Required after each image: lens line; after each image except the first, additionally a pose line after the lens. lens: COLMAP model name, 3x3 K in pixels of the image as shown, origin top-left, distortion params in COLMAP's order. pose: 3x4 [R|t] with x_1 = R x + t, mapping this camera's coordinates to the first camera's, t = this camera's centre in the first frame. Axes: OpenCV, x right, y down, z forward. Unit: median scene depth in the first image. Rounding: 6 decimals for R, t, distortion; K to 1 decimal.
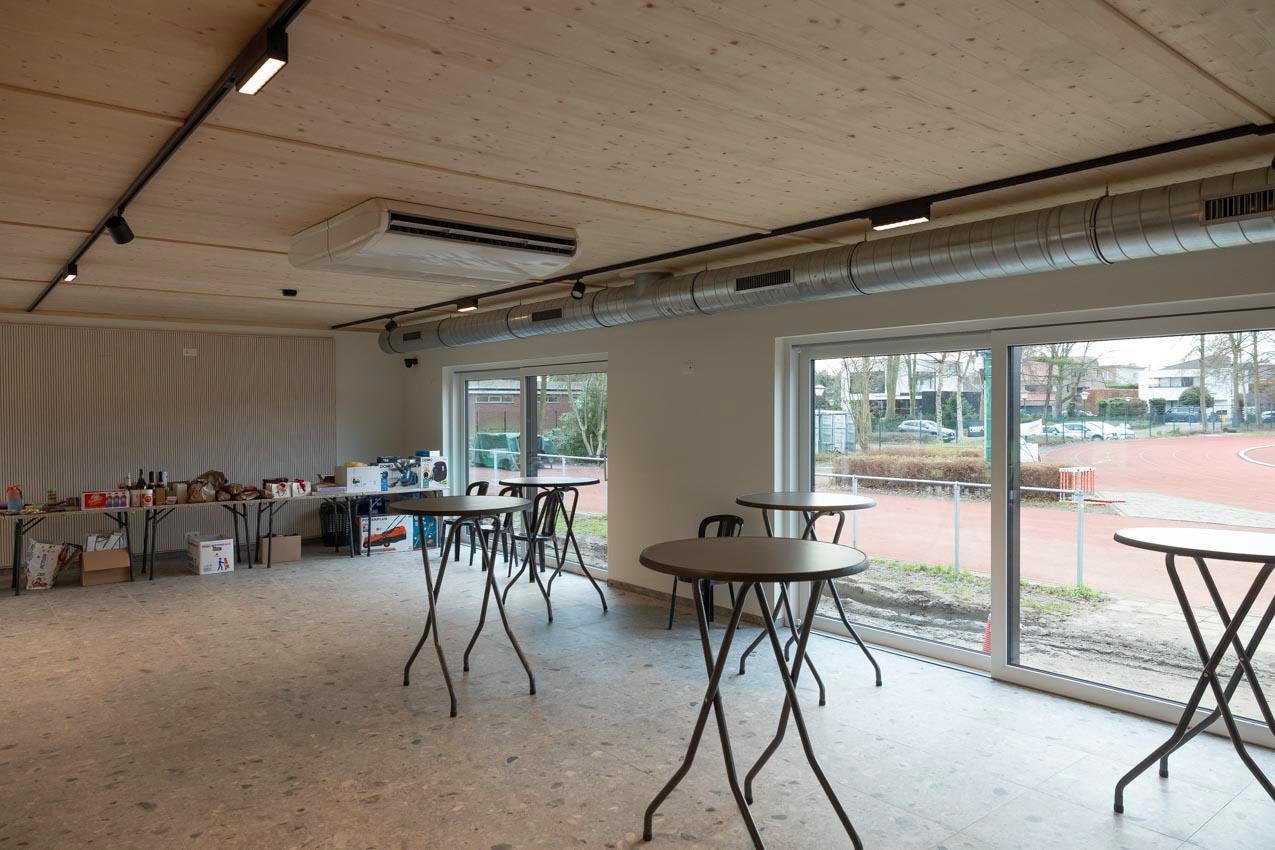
lens RADIAL K [[863.3, 0, 635.8], [0, 863.3, 431.7], [0, 0, 1]] dist [0.005897, 0.005026]
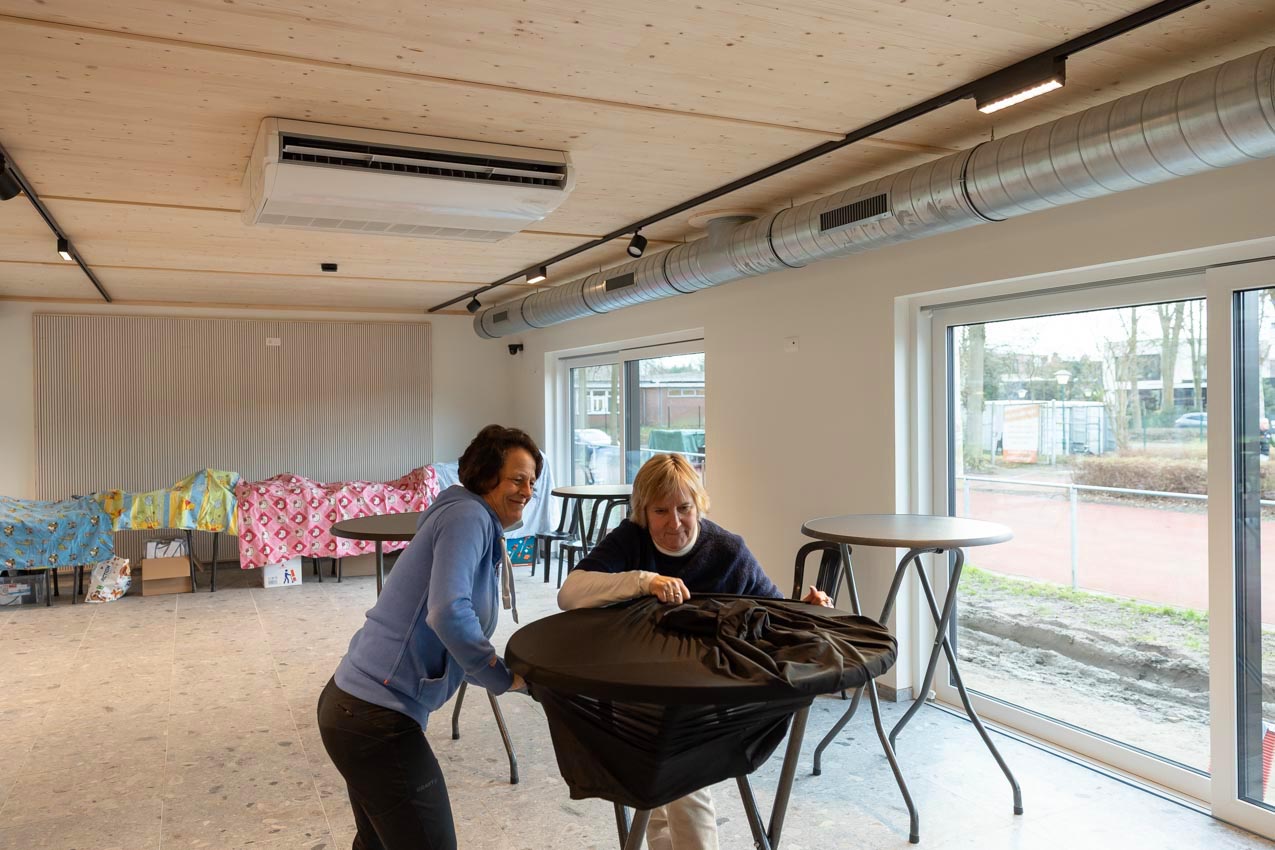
lens RADIAL K [[936.1, 0, 638.5], [0, 936.1, 412.2], [0, 0, 1]] dist [-0.000950, 0.004892]
pose [[0.972045, -0.005005, -0.234741, 0.147329], [0.000964, 0.999849, -0.017326, 0.000587], [0.234792, 0.016616, 0.971904, 0.204987]]
